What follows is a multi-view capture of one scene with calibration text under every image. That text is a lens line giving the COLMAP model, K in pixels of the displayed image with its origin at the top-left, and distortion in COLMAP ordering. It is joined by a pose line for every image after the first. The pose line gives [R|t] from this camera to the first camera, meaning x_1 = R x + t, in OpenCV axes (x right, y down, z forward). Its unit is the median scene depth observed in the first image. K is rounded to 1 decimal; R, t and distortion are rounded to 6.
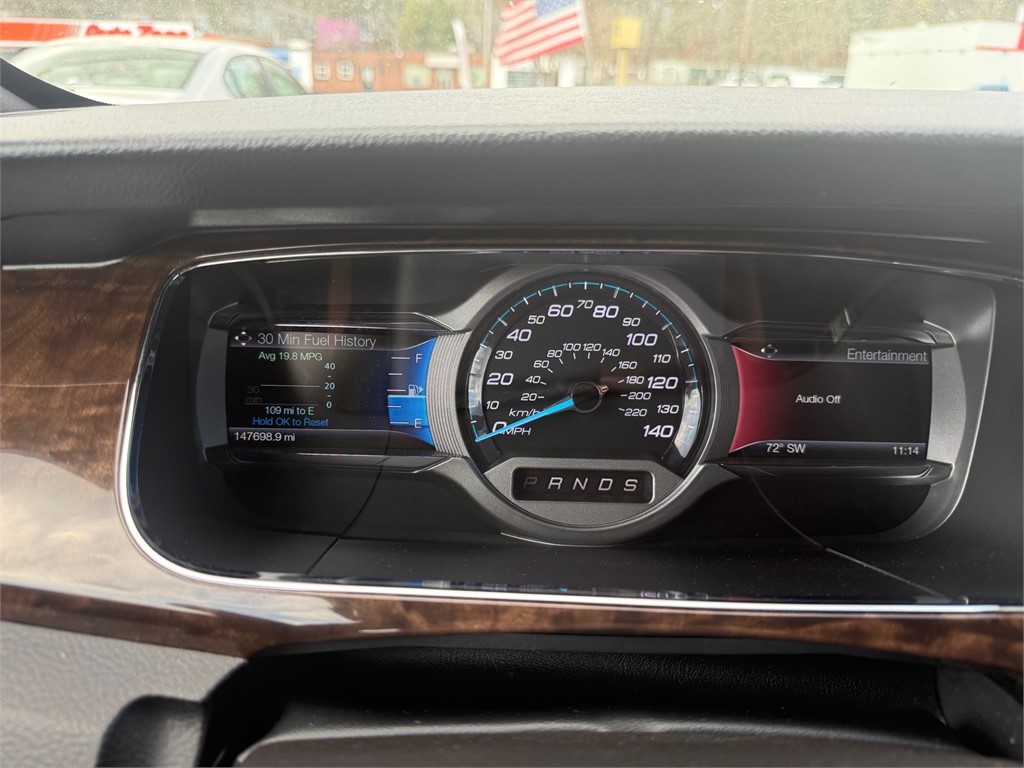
lens RADIAL K [[738.5, 0, 516.1], [0, 738.5, 379.1], [0, 0, 1]] dist [0.002748, -0.010480]
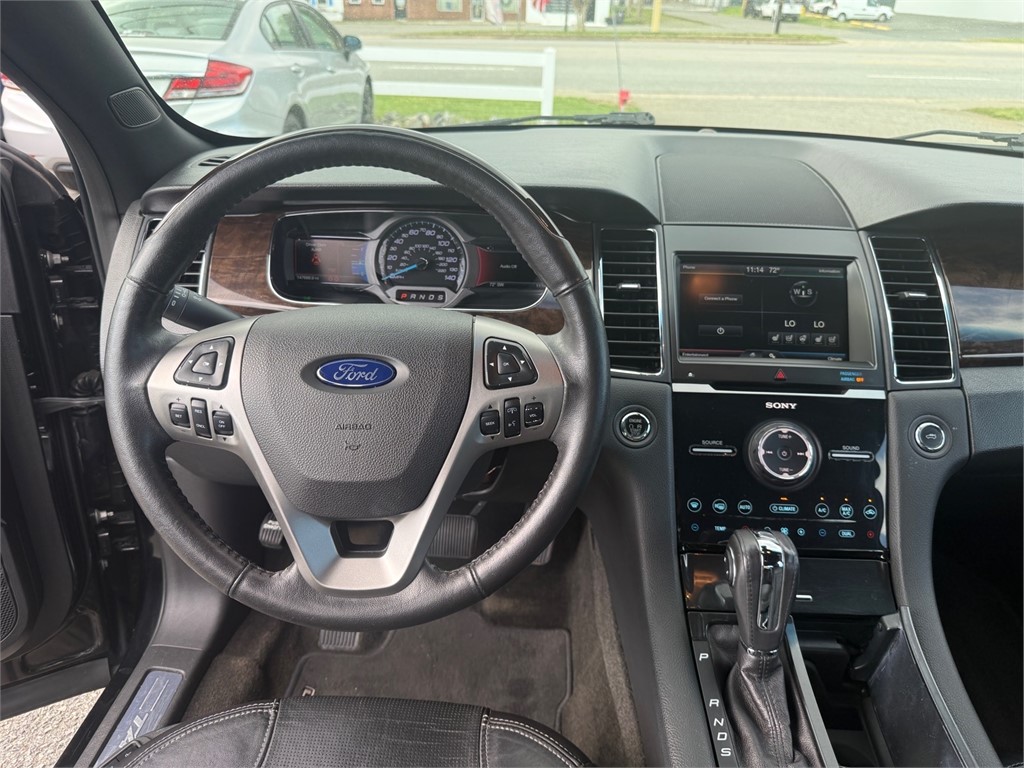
lens RADIAL K [[738.5, 0, 537.7], [0, 738.5, 398.3], [0, 0, 1]] dist [0.002748, -0.010480]
pose [[0.999658, 0.014730, -0.021596, 0.584670], [-0.012161, 0.993337, 0.114599, 0.197676], [0.023141, -0.114297, 0.993177, -1.764414]]
